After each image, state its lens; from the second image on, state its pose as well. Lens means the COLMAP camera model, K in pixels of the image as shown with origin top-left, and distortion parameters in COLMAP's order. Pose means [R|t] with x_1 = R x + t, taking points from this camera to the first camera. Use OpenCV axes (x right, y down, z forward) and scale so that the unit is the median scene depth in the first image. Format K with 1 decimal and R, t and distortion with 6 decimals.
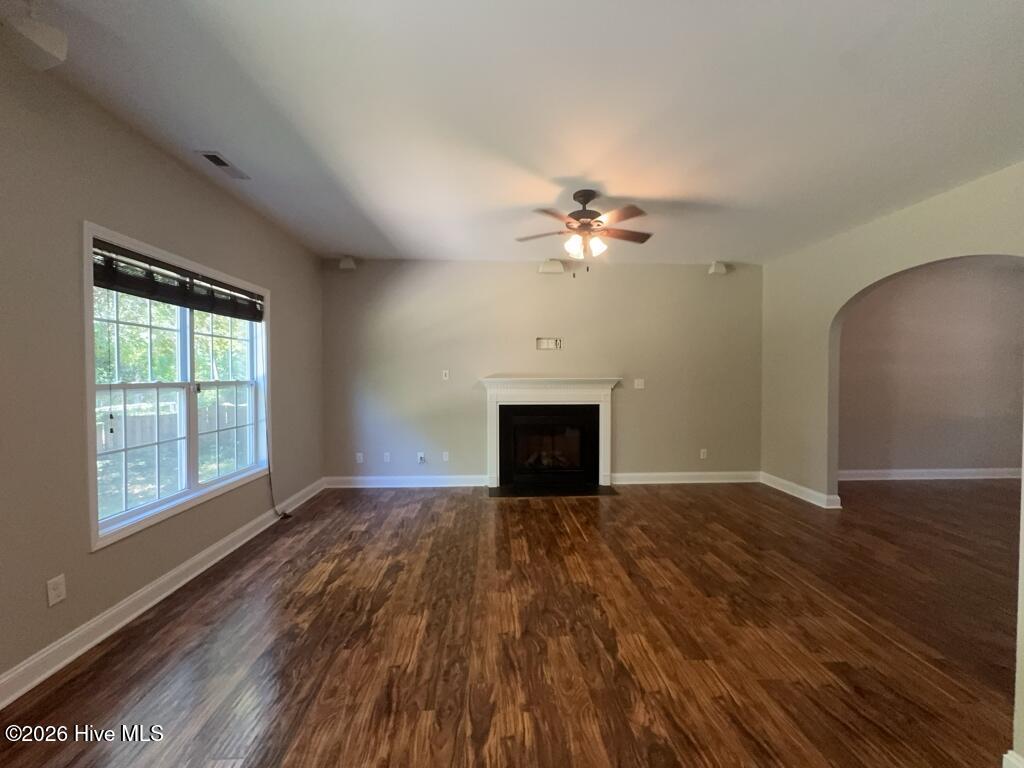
lens RADIAL K [[405.6, 0, 512.0], [0, 405.6, 384.0], [0, 0, 1]] dist [-0.008695, 0.000077]
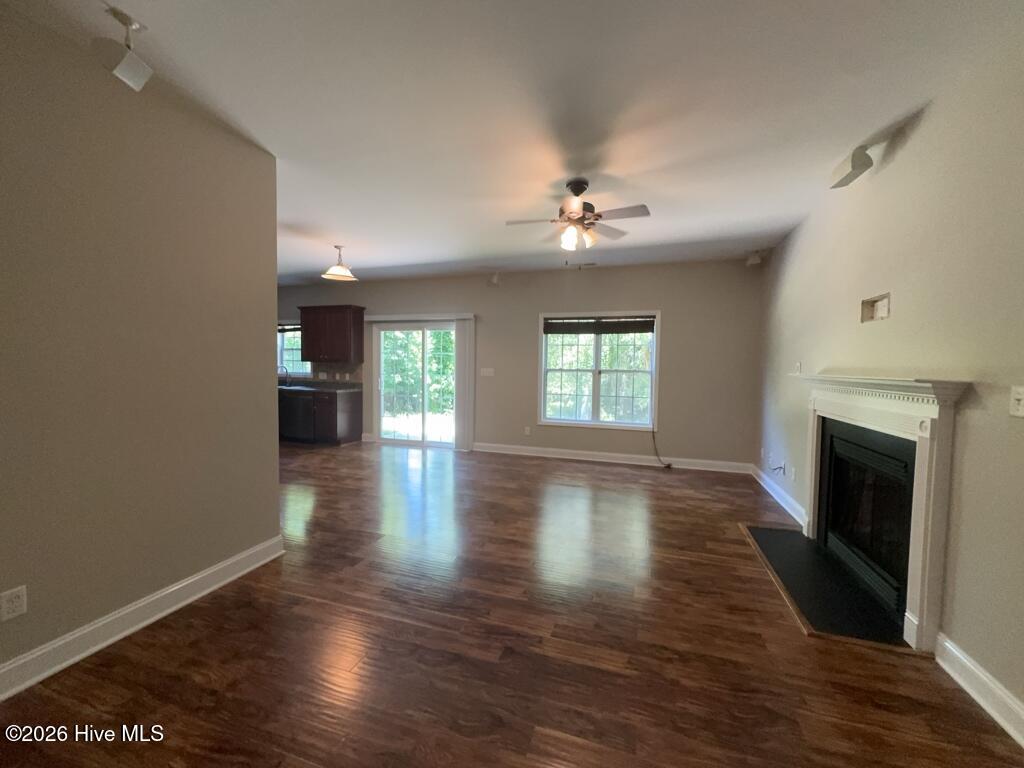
lens RADIAL K [[405.6, 0, 512.0], [0, 405.6, 384.0], [0, 0, 1]] dist [-0.008695, 0.000077]
pose [[-0.352509, 0.038983, -0.934996, 1.225912], [-0.035793, 0.997839, 0.055098, -0.027519], [0.935124, 0.052889, -0.350352, 1.256558]]
